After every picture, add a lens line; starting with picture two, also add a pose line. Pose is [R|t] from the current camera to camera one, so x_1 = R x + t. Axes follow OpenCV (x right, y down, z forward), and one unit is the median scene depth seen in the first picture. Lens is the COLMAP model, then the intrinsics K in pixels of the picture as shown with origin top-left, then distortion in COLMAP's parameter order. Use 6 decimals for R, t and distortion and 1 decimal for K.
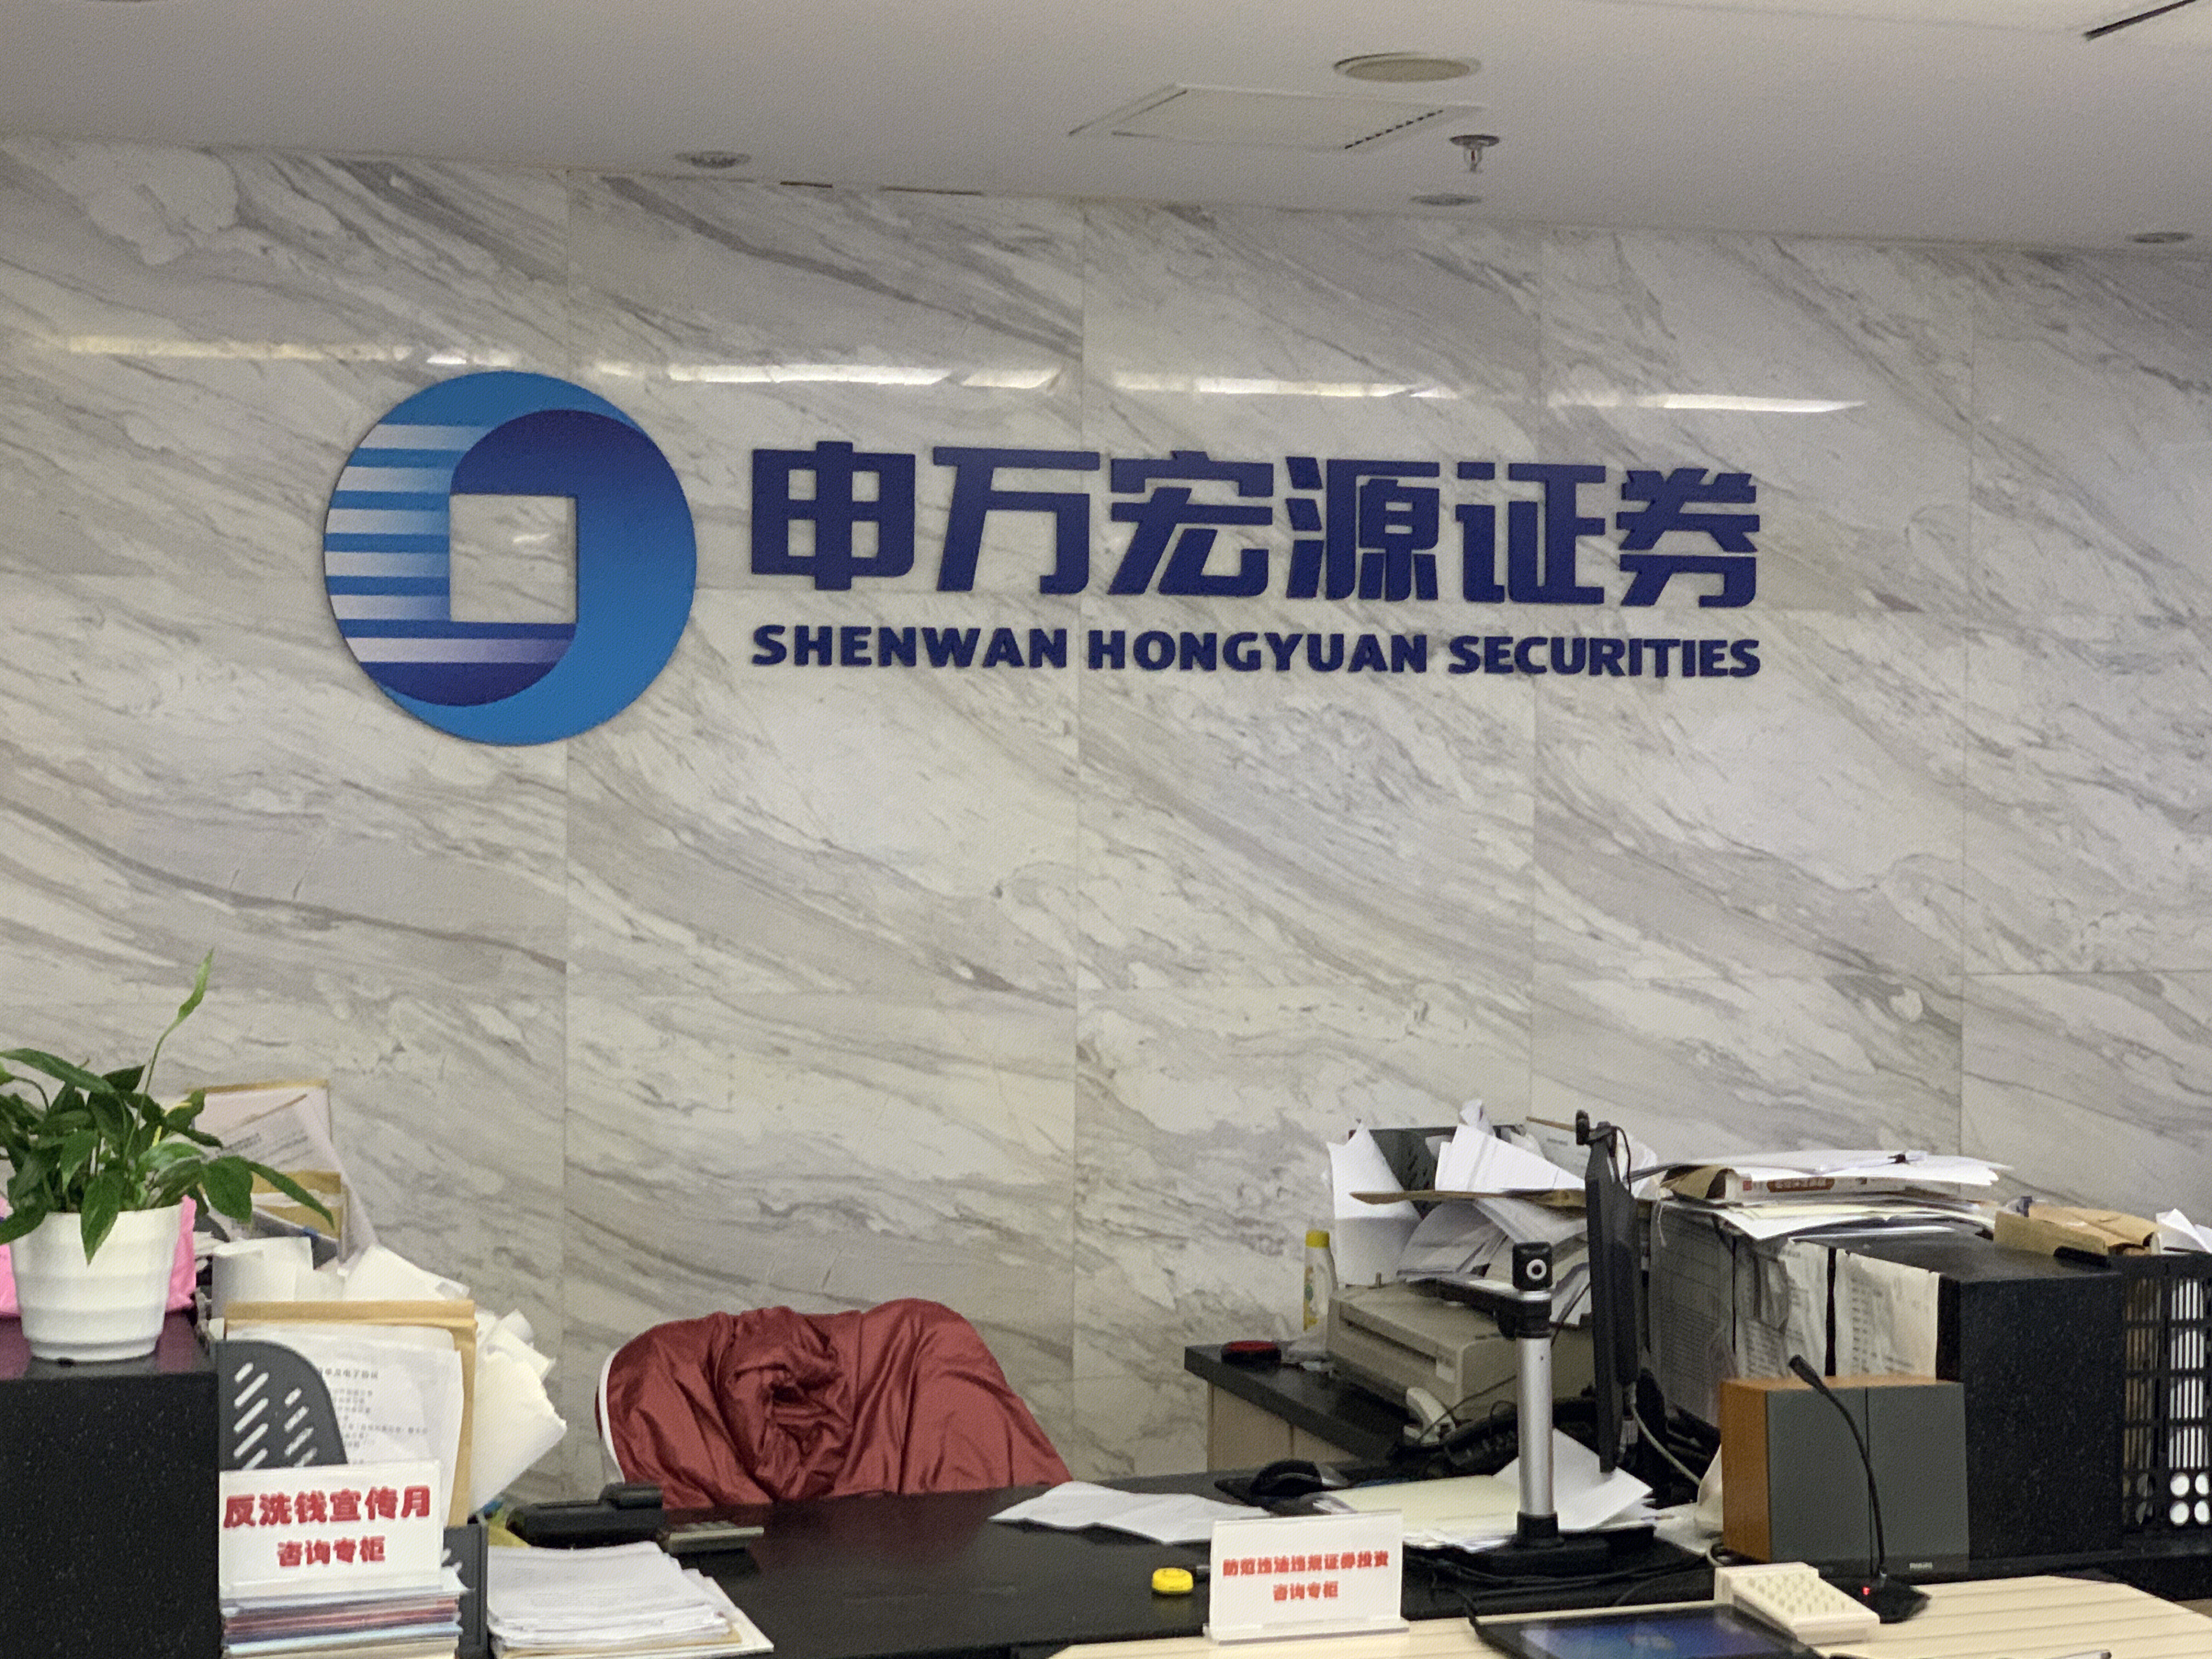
lens RADIAL K [[3675.3, 0, 1106.0], [0, 3675.3, 829.5], [0, 0, 1]] dist [-0.070950, 1.165753]
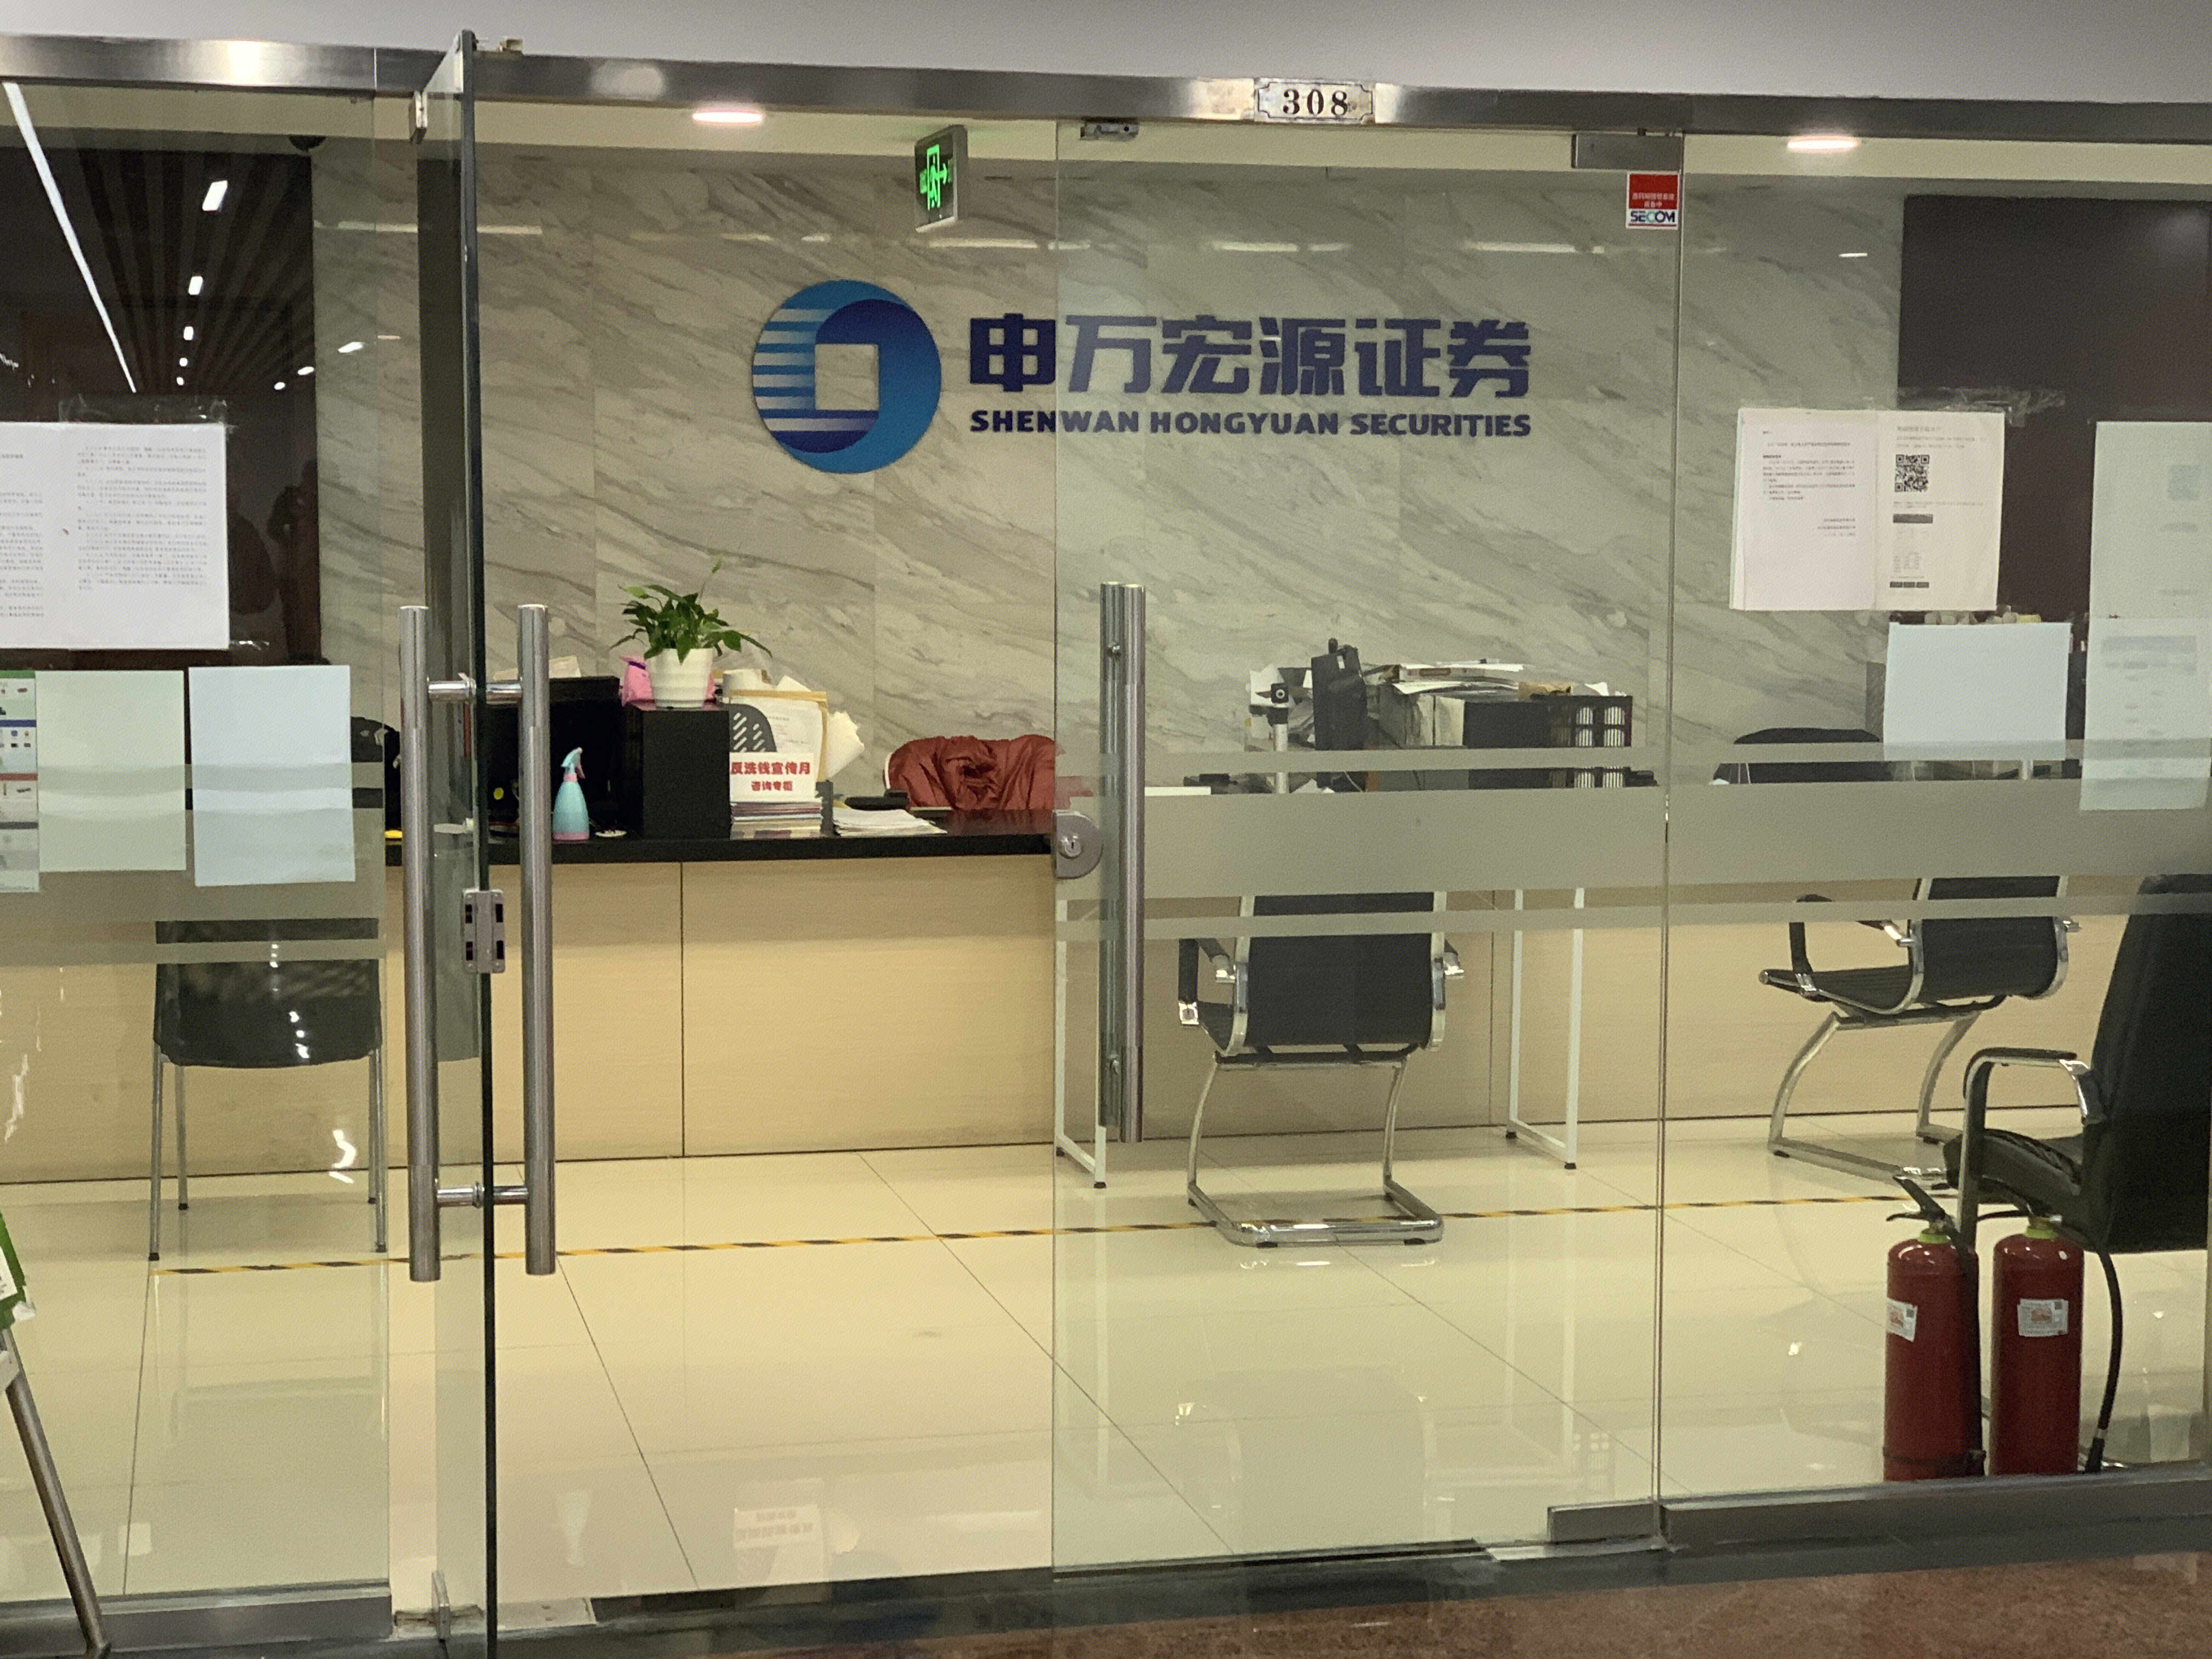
lens RADIAL K [[3675.3, 0, 1106.0], [0, 3675.3, 829.5], [0, 0, 1]] dist [-0.070950, 1.165753]
pose [[0.995268, 0.007014, -0.096915, 0.159436], [-0.000649, 0.997849, 0.065547, 0.036487], [0.097166, -0.065174, 0.993132, -0.901502]]
